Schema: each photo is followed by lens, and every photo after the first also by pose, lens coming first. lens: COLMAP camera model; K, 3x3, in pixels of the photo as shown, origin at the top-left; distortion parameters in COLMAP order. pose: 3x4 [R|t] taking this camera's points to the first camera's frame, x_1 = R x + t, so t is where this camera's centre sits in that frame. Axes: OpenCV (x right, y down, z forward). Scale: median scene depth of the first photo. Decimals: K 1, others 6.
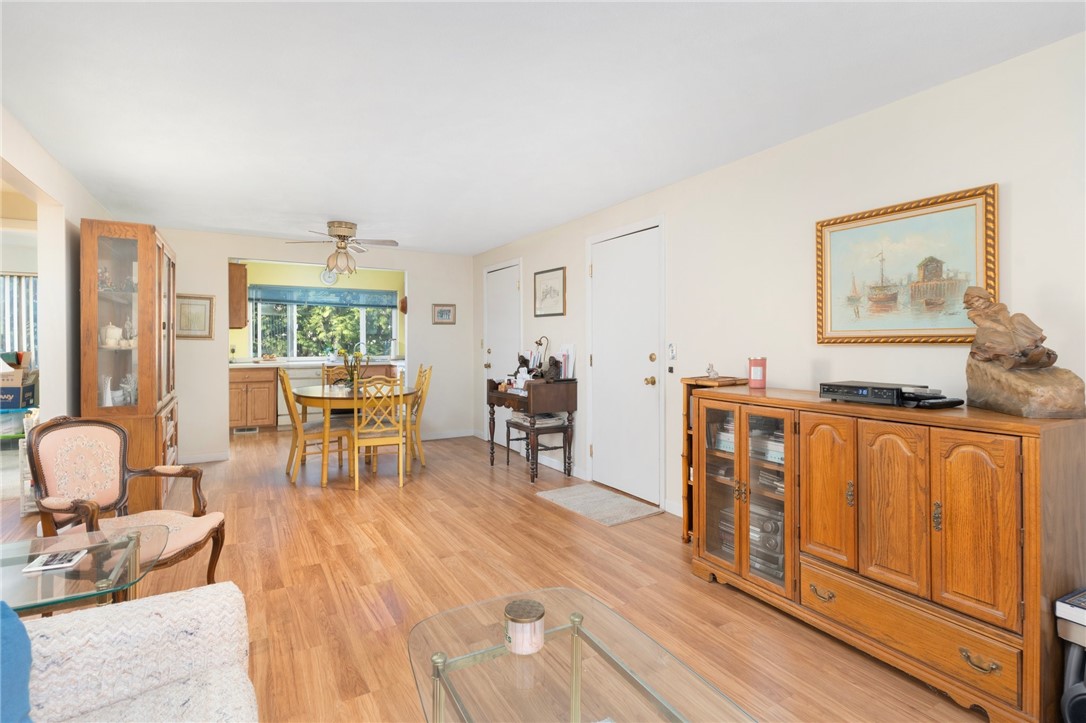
lens RADIAL K [[525.6, 0, 542.6], [0, 525.6, 340.6], [0, 0, 1]] dist [0.002289, 0.002268]
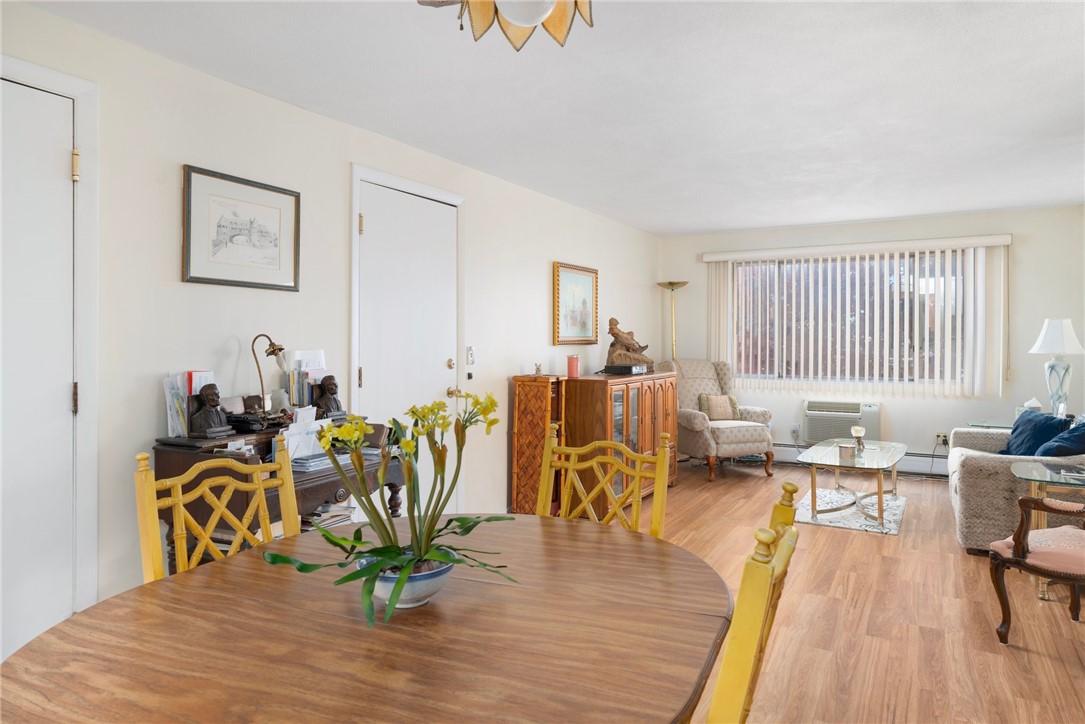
lens RADIAL K [[678.7, 0, 539.9], [0, 678.7, 337.9], [0, 0, 1]] dist [0.002395, 0.003301]
pose [[-0.496765, 0.008728, 0.867841, -0.624187], [0.004234, 0.999962, -0.007633, 0.000248], [-0.867875, -0.000118, -0.496783, 1.132545]]
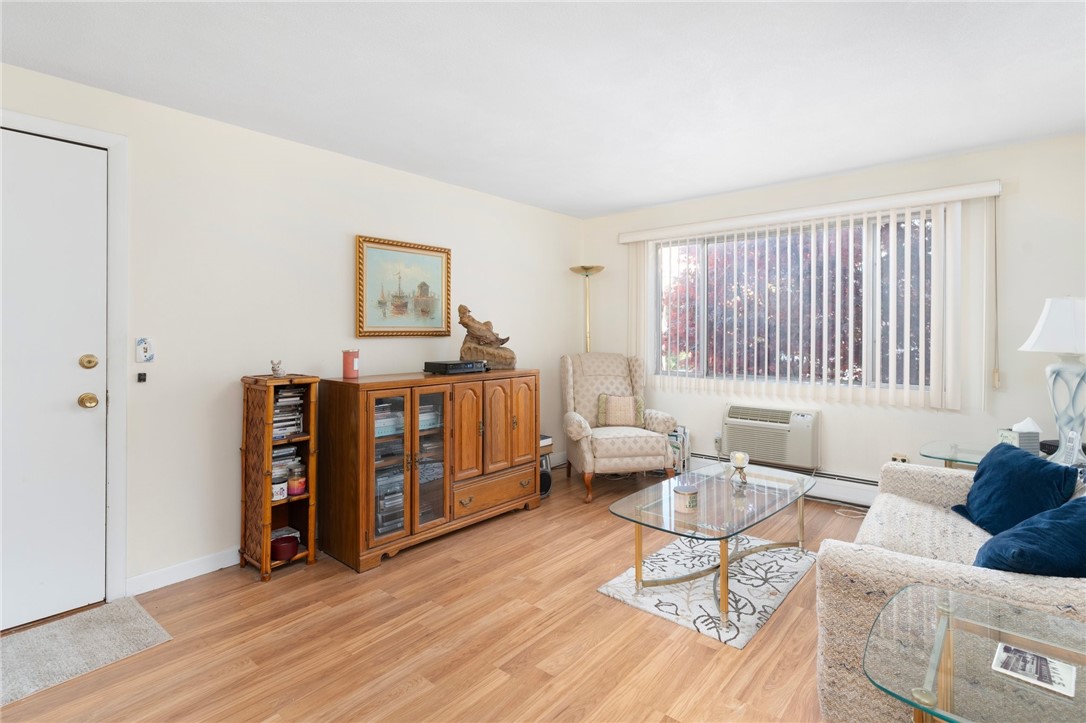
lens RADIAL K [[525.6, 0, 544.9], [0, 525.6, 331.6], [0, 0, 1]] dist [0.002289, 0.002268]
pose [[-0.331506, 0.008127, 0.943418, -0.428970], [0.002422, 0.999967, -0.007763, 0.002547], [-0.943450, -0.000289, -0.331514, 0.571235]]
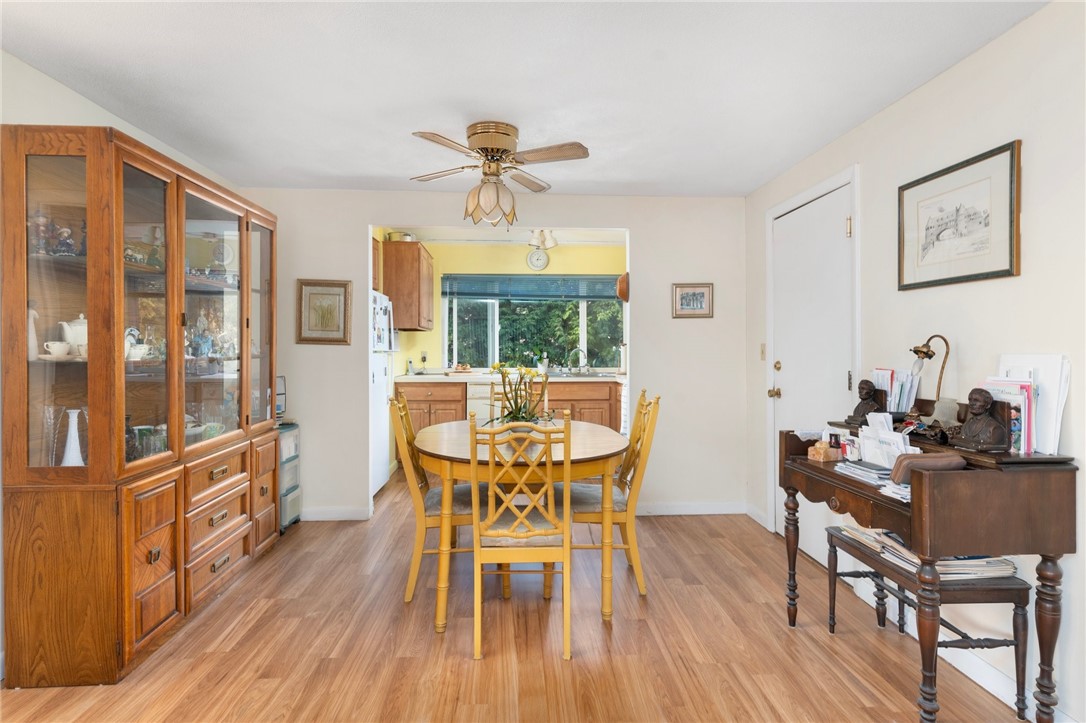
lens RADIAL K [[553.1, 0, 540.7], [0, 553.1, 348.8], [0, 0, 1]] dist [-0.005044, 0.000918]
pose [[0.886673, 0.002066, -0.462391, -0.073418], [-0.000213, 0.999992, 0.004059, 0.000918], [0.462396, -0.003500, 0.886667, 0.518368]]
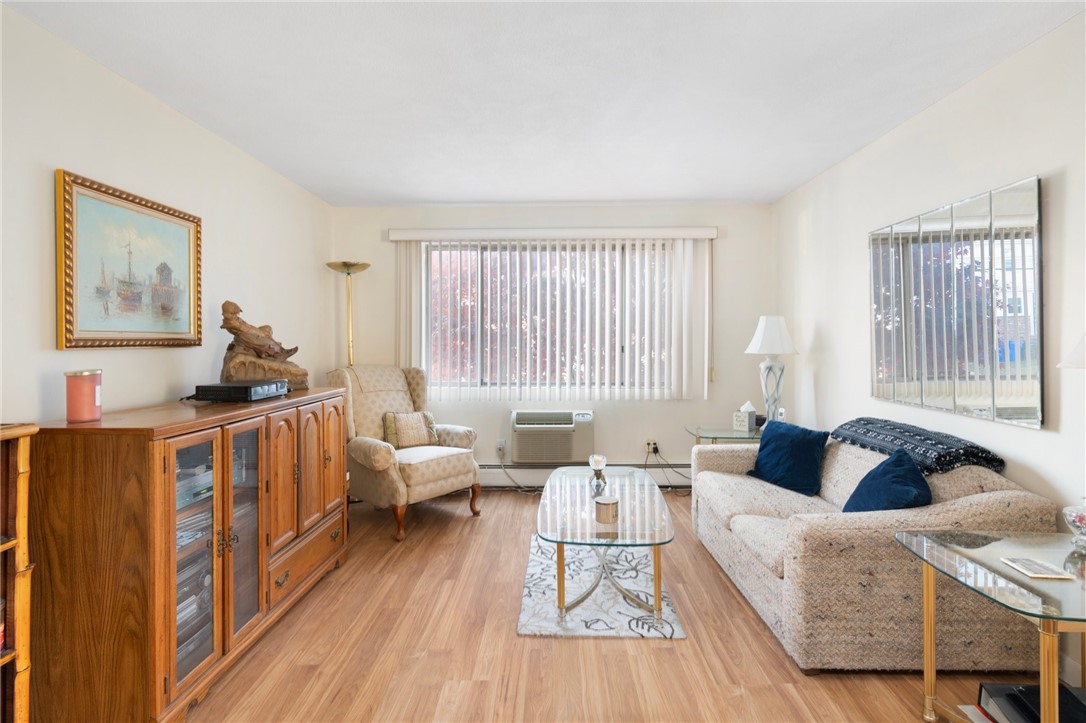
lens RADIAL K [[525.6, 0, 543.7], [0, 525.6, 345.2], [0, 0, 1]] dist [0.002289, 0.002268]
pose [[-0.855299, 0.006182, 0.518099, -0.210849], [0.009120, 0.999954, 0.003123, 0.003217], [-0.518055, 0.007396, -0.855315, 0.724951]]
